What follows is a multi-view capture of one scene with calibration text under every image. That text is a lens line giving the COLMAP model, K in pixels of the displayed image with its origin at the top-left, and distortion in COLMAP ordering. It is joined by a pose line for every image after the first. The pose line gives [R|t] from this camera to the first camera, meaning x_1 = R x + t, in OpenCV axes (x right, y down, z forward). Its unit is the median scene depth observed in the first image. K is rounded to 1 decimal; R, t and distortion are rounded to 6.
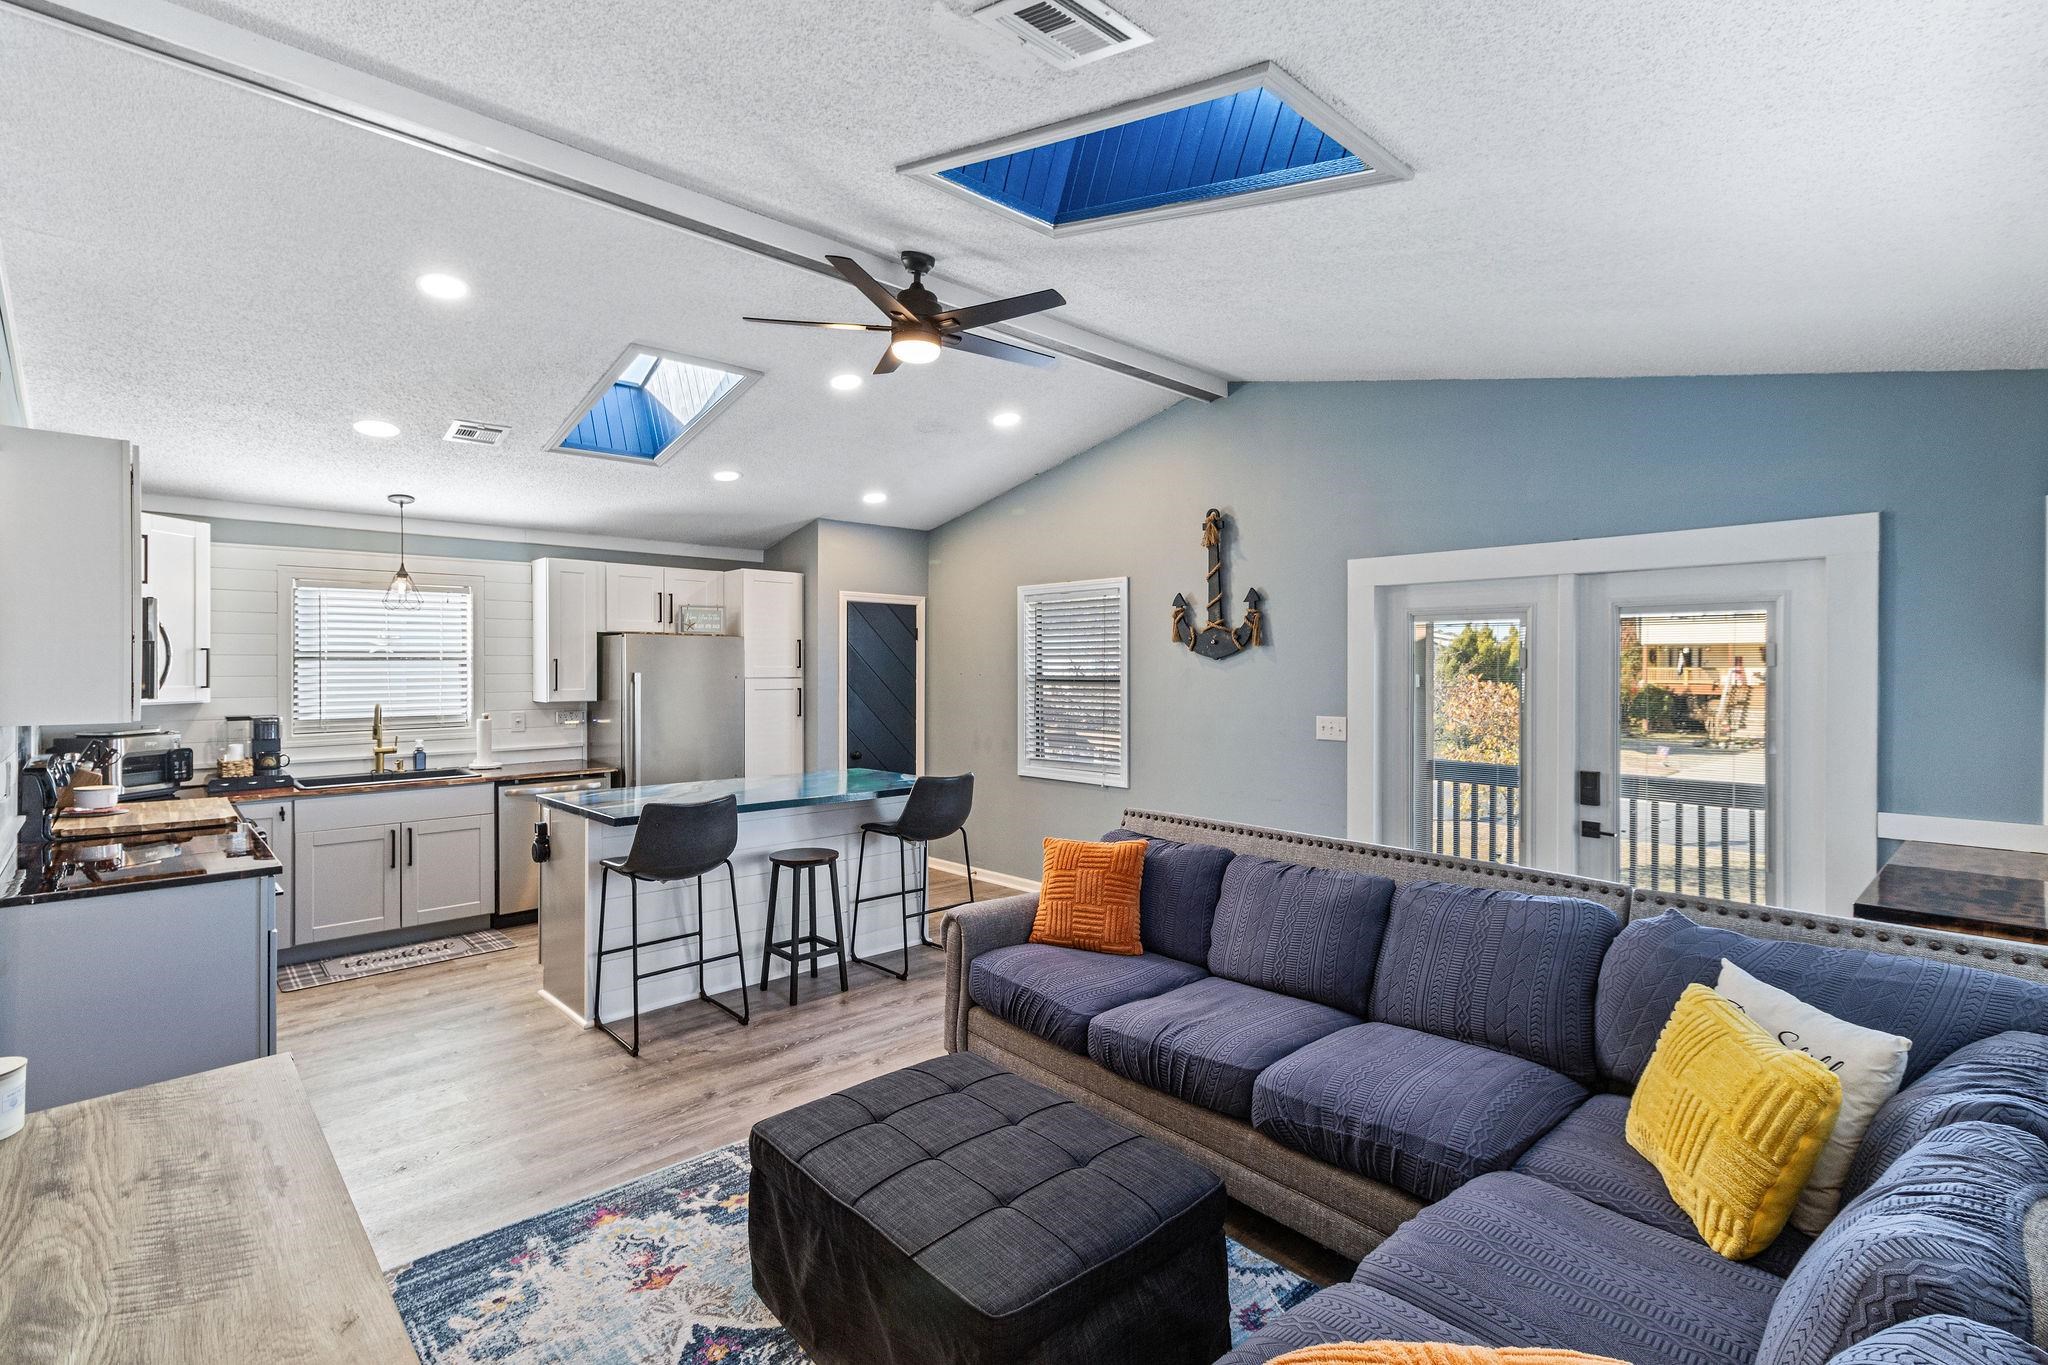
lens RADIAL K [[961.0, 0, 1034.7], [0, 961.0, 672.6], [0, 0, 1]] dist [0.017075, 0.001138]
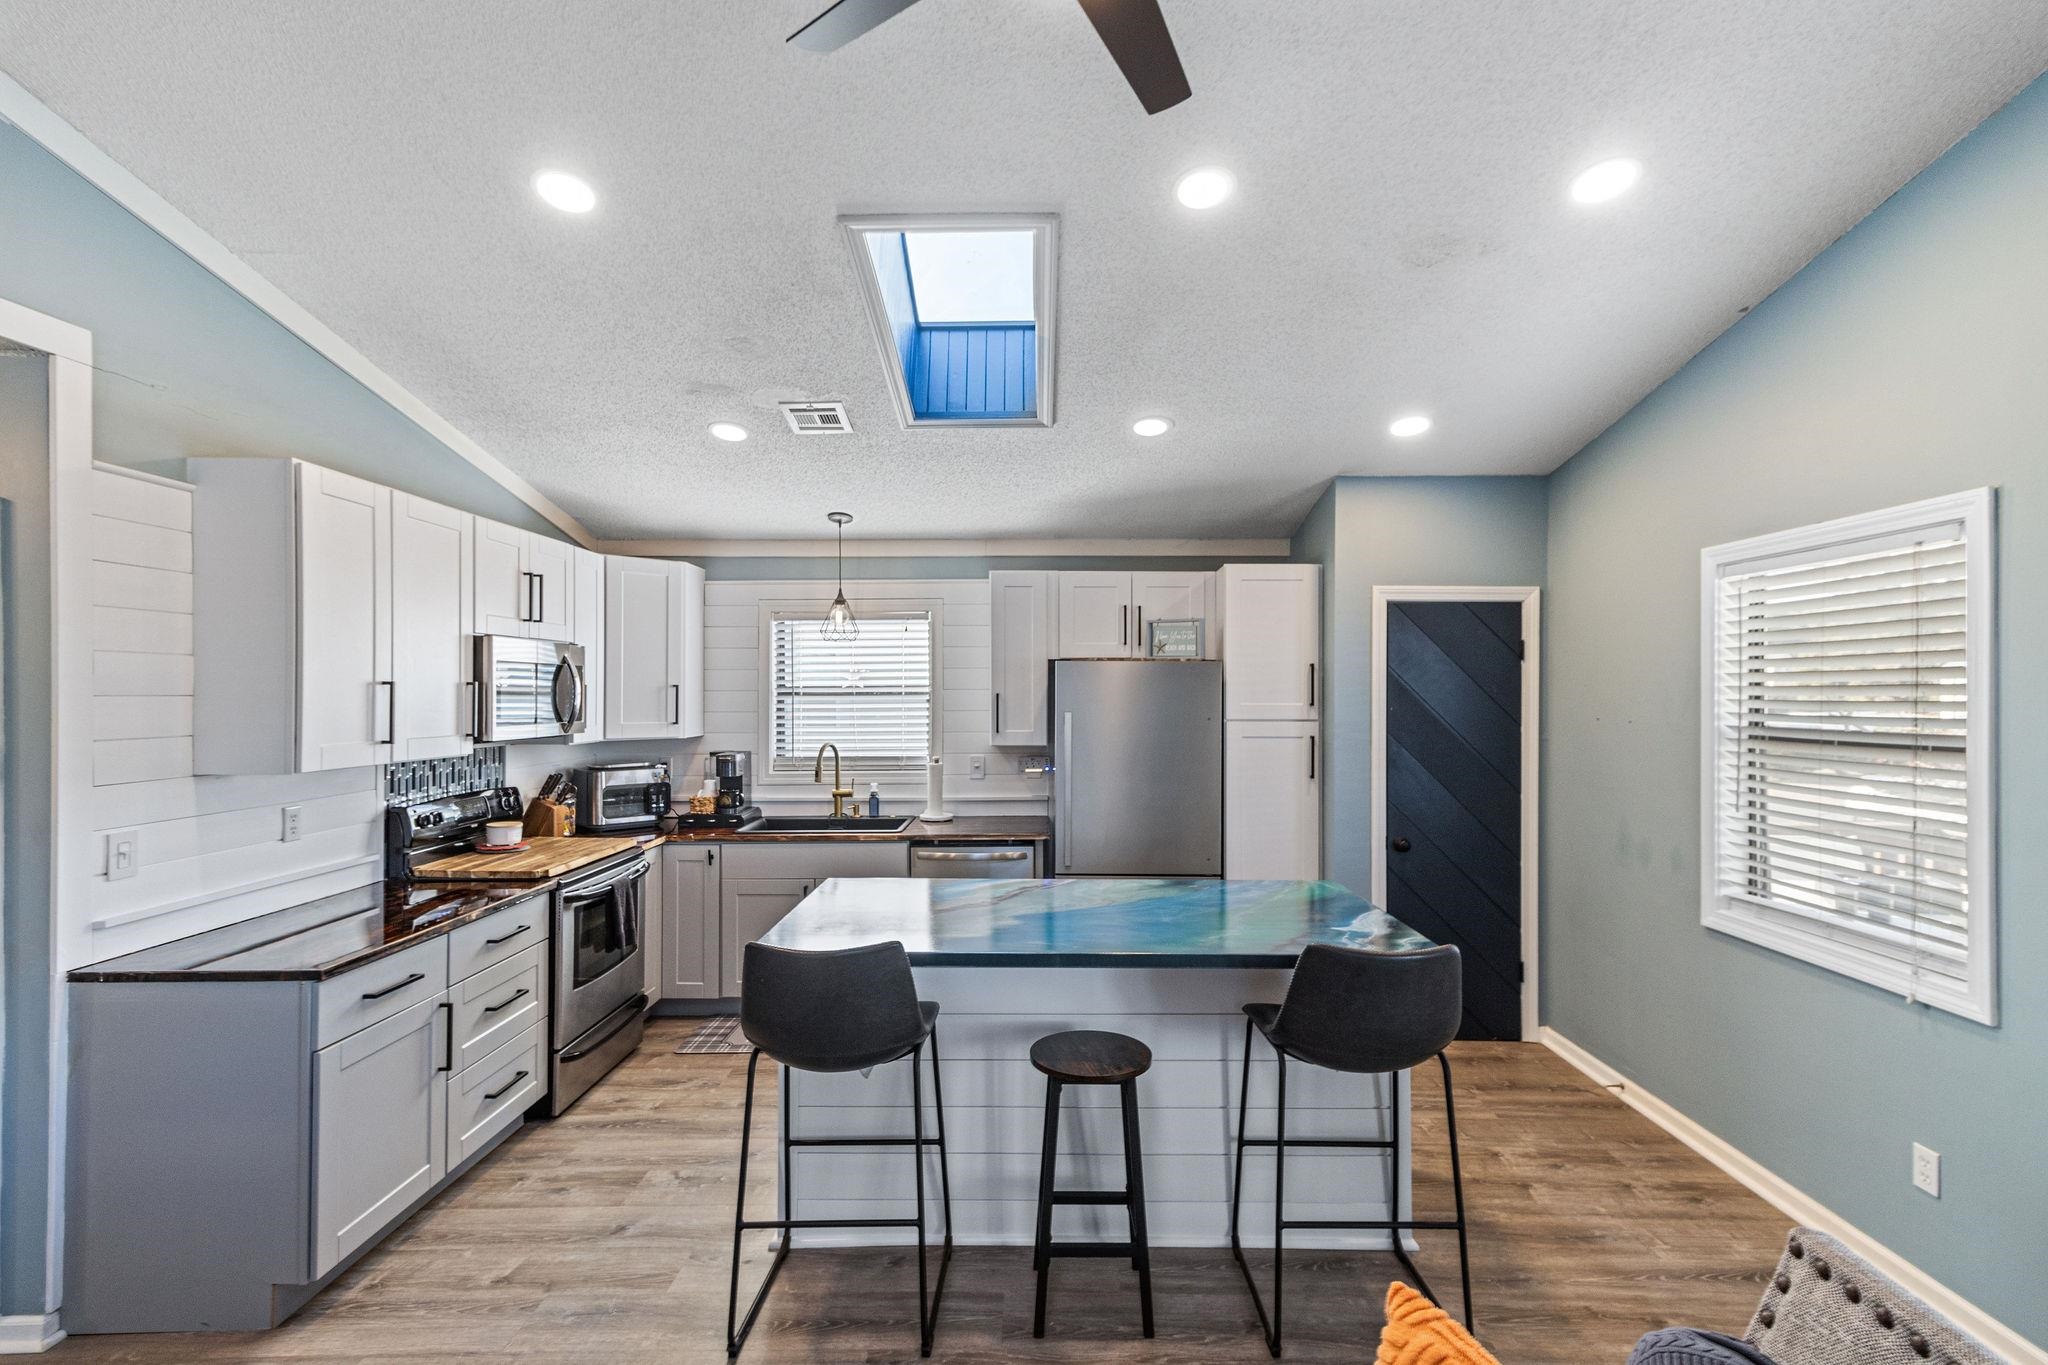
lens RADIAL K [[961.0, 0, 1033.6], [0, 961.0, 697.8], [0, 0, 1]] dist [0.017075, 0.001138]
pose [[0.719765, 0.004897, -0.694200, 0.107988], [-0.004696, 0.999987, 0.002185, -0.015029], [0.694202, 0.001687, 0.719778, 0.514437]]
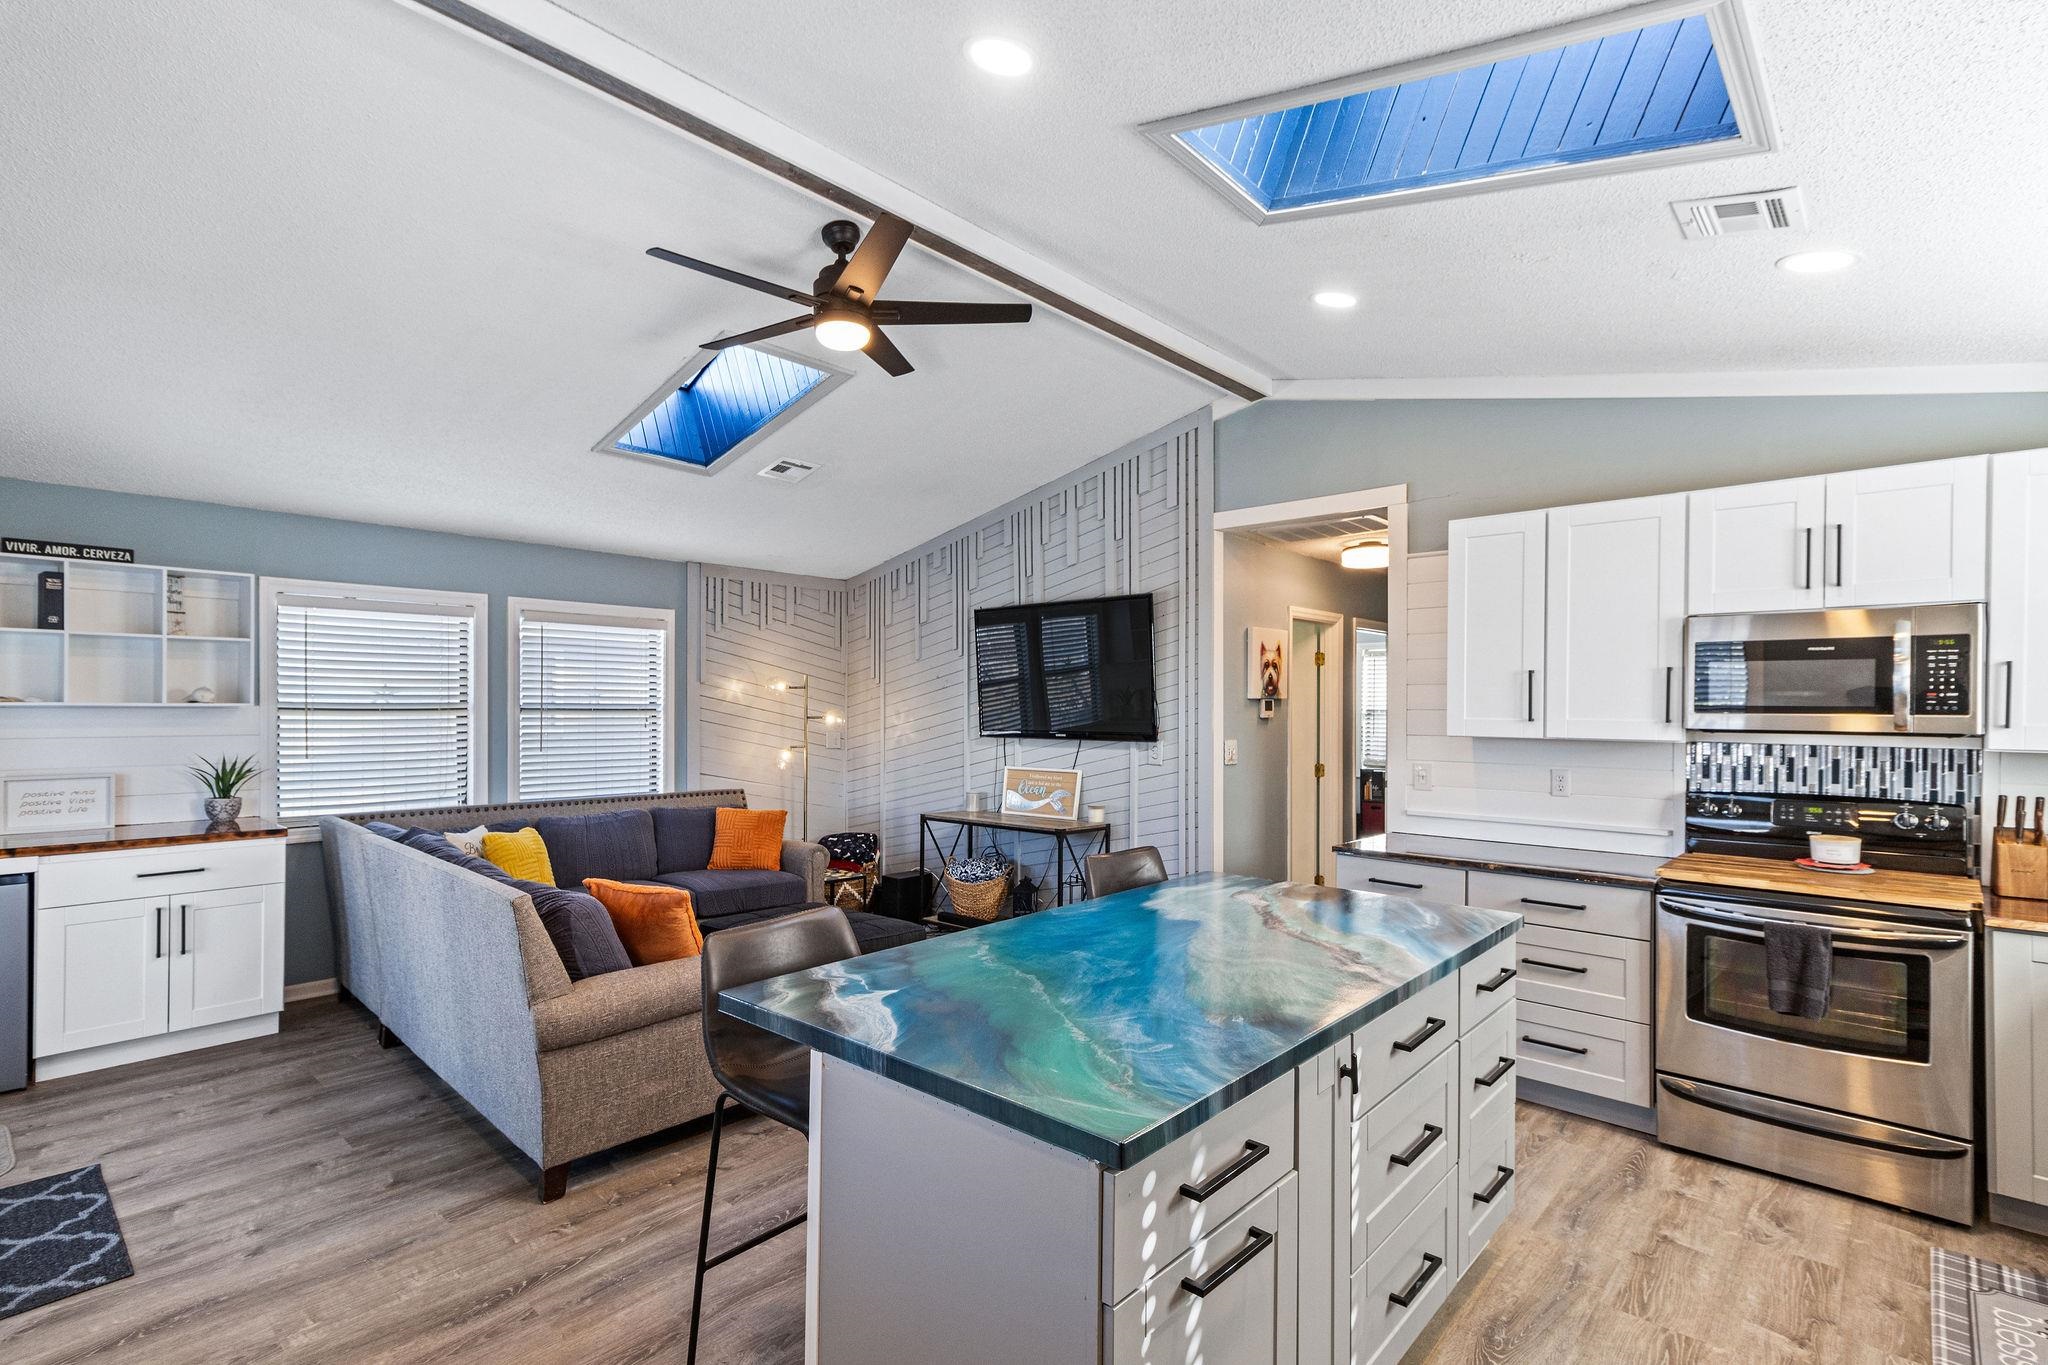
lens RADIAL K [[961.0, 0, 1036.9], [0, 961.0, 707.8], [0, 0, 1]] dist [0.017075, 0.001138]
pose [[-0.996830, -0.003054, -0.079506, -0.168211], [-0.003771, 0.999954, 0.008871, 0.001587], [0.079475, 0.009142, -0.996795, 1.385436]]
